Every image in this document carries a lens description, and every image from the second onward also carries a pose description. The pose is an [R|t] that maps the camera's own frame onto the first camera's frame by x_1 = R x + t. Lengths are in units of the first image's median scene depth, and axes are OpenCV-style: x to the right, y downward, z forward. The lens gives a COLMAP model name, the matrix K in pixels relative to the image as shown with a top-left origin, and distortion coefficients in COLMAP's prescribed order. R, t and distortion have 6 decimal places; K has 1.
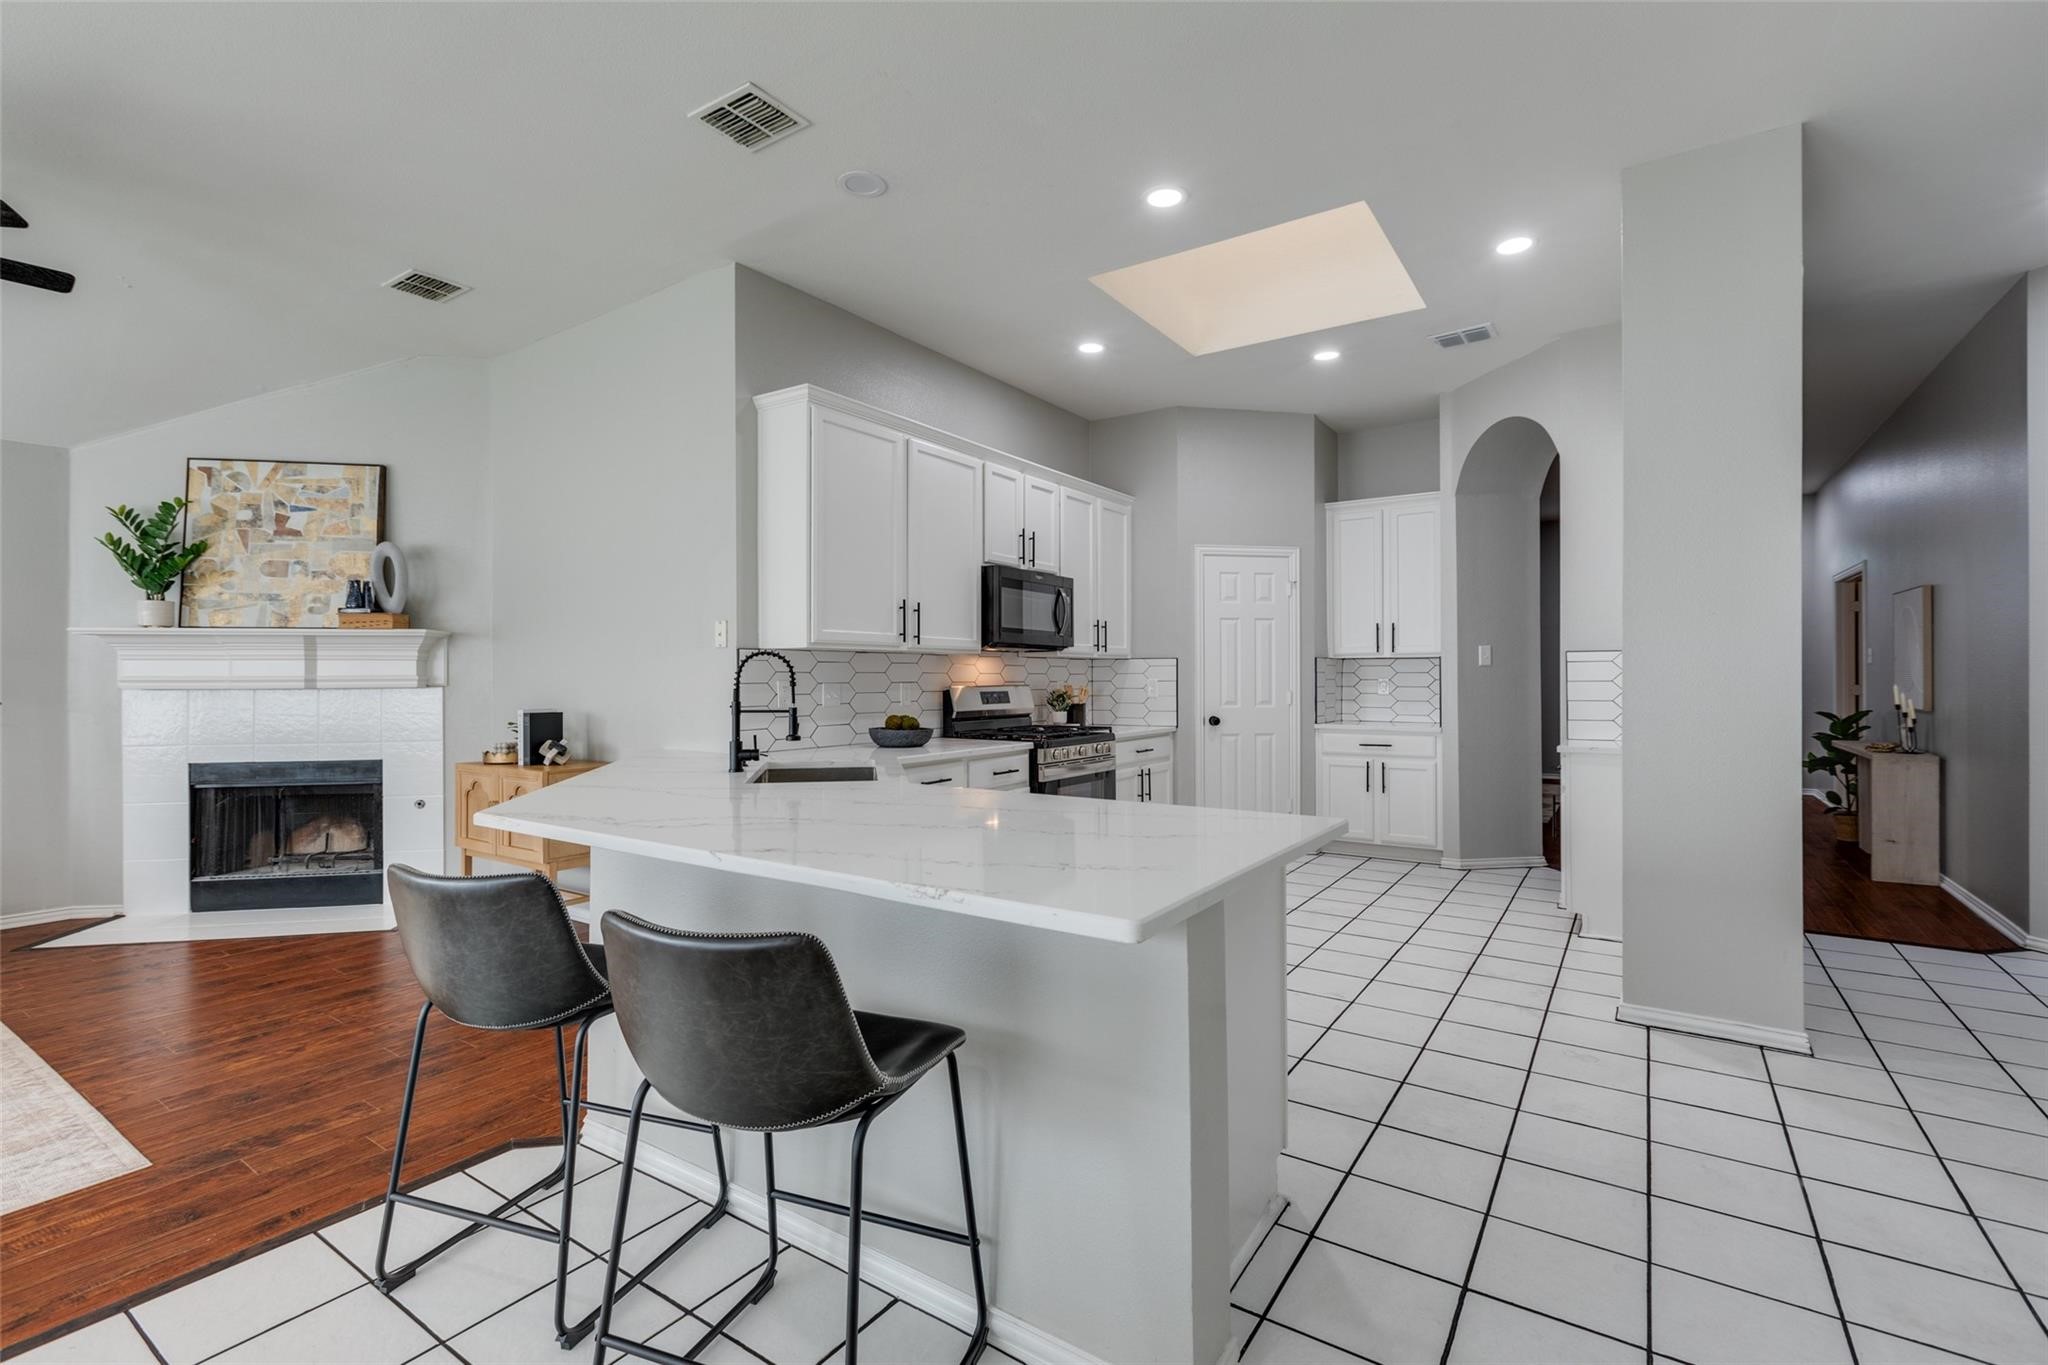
lens RADIAL K [[914.4, 0, 1026.6], [0, 914.4, 679.7], [0, 0, 1]] dist [0.005259, -0.002770]
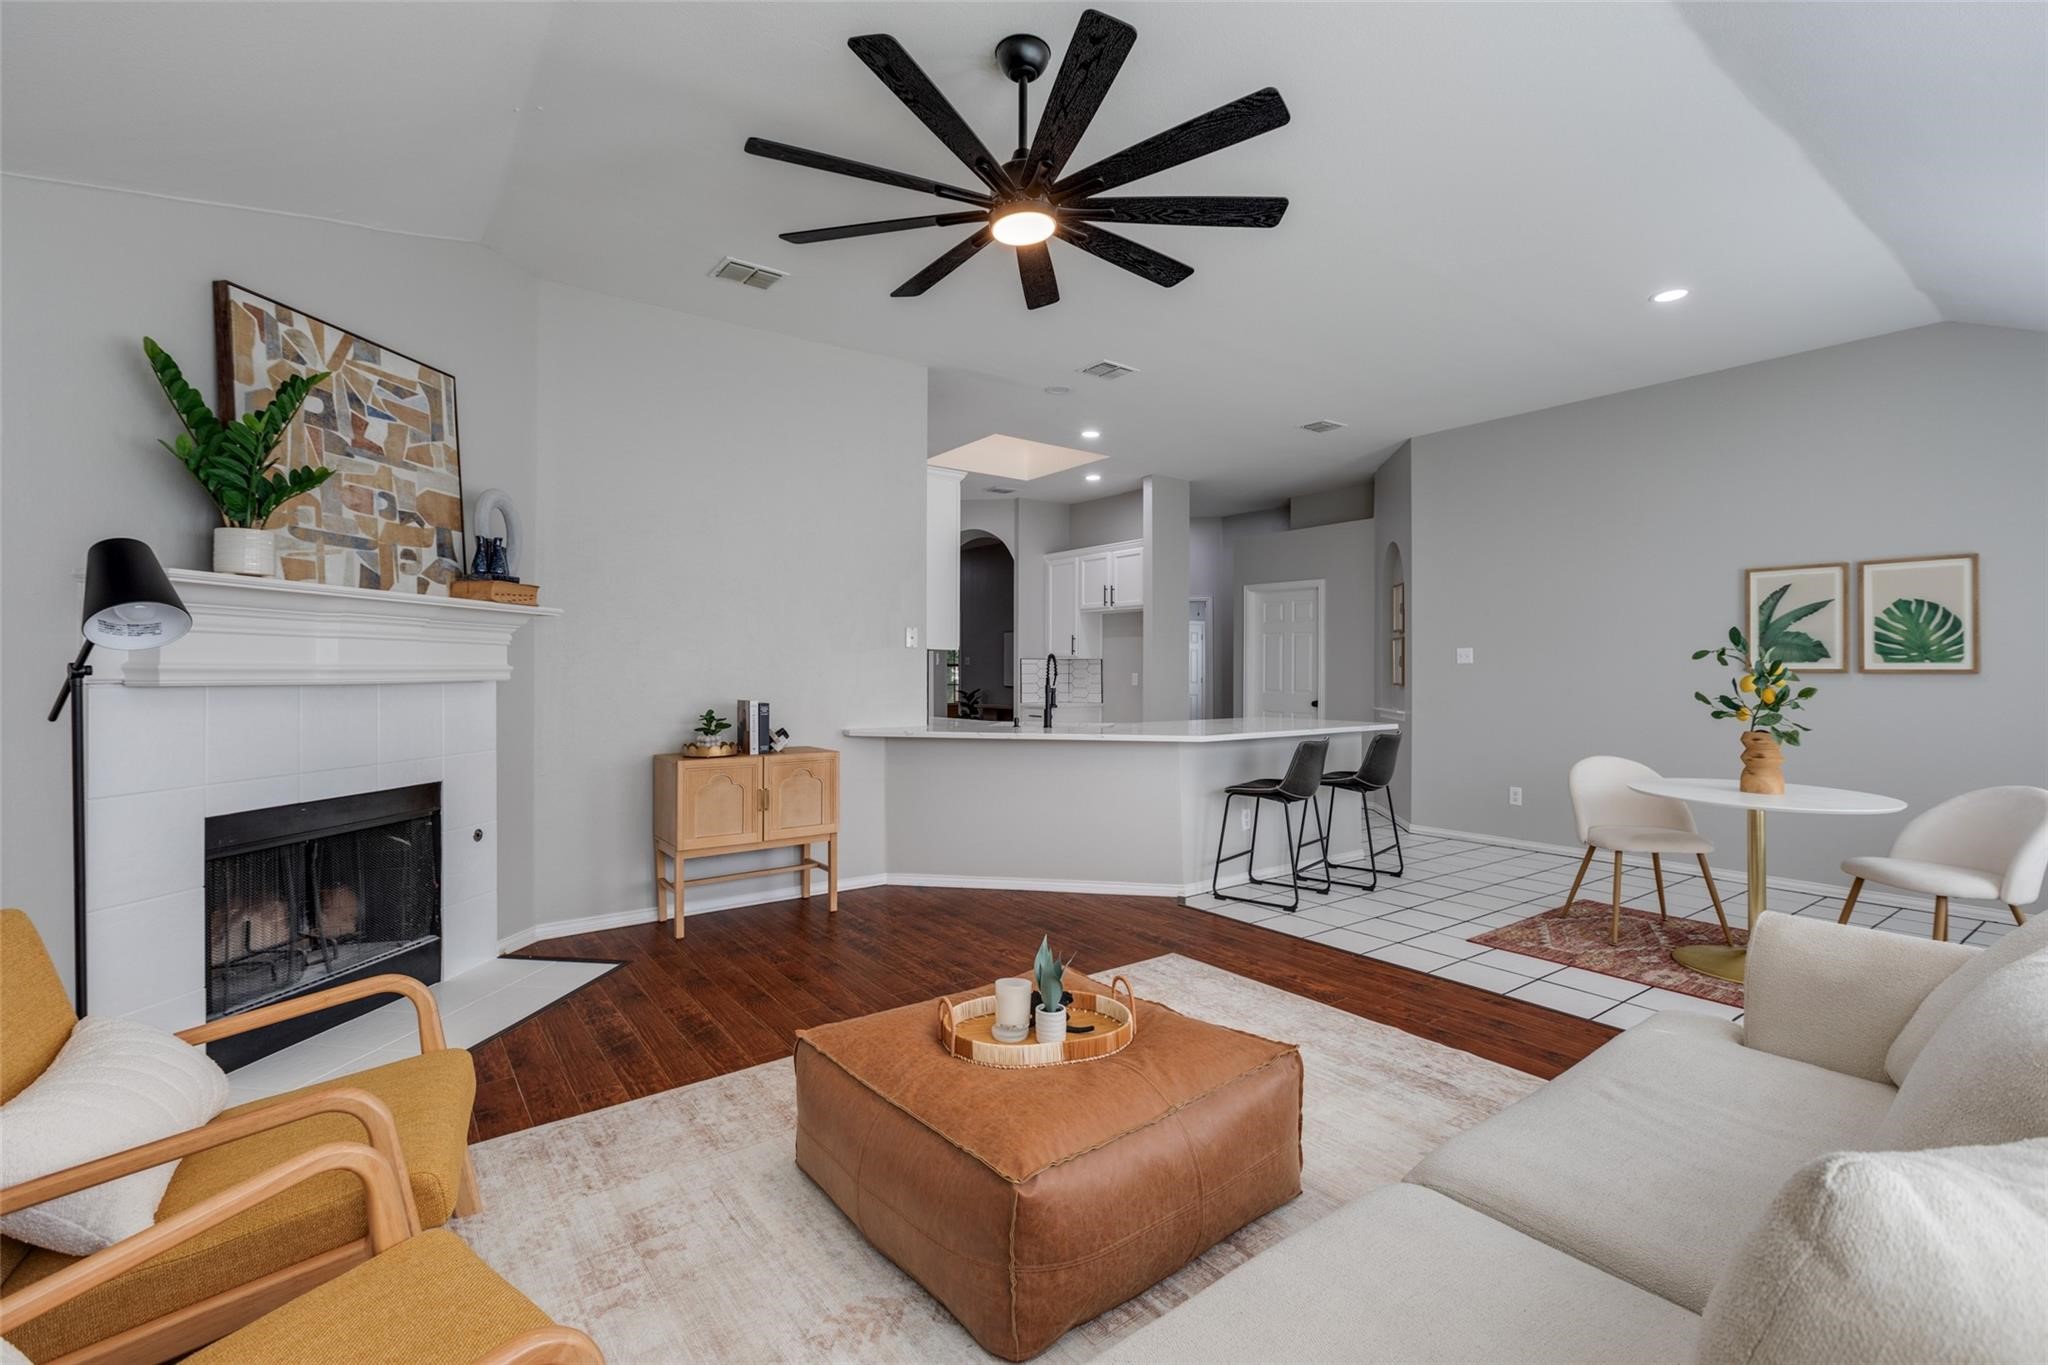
lens RADIAL K [[914.4, 0, 1048.1], [0, 914.4, 664.5], [0, 0, 1]] dist [0.005259, -0.002770]
pose [[0.310716, 0.010228, 0.950448, -1.268990], [0.000184, 0.999941, -0.010820, 0.003317], [-0.950503, 0.003537, 0.310696, 0.328666]]
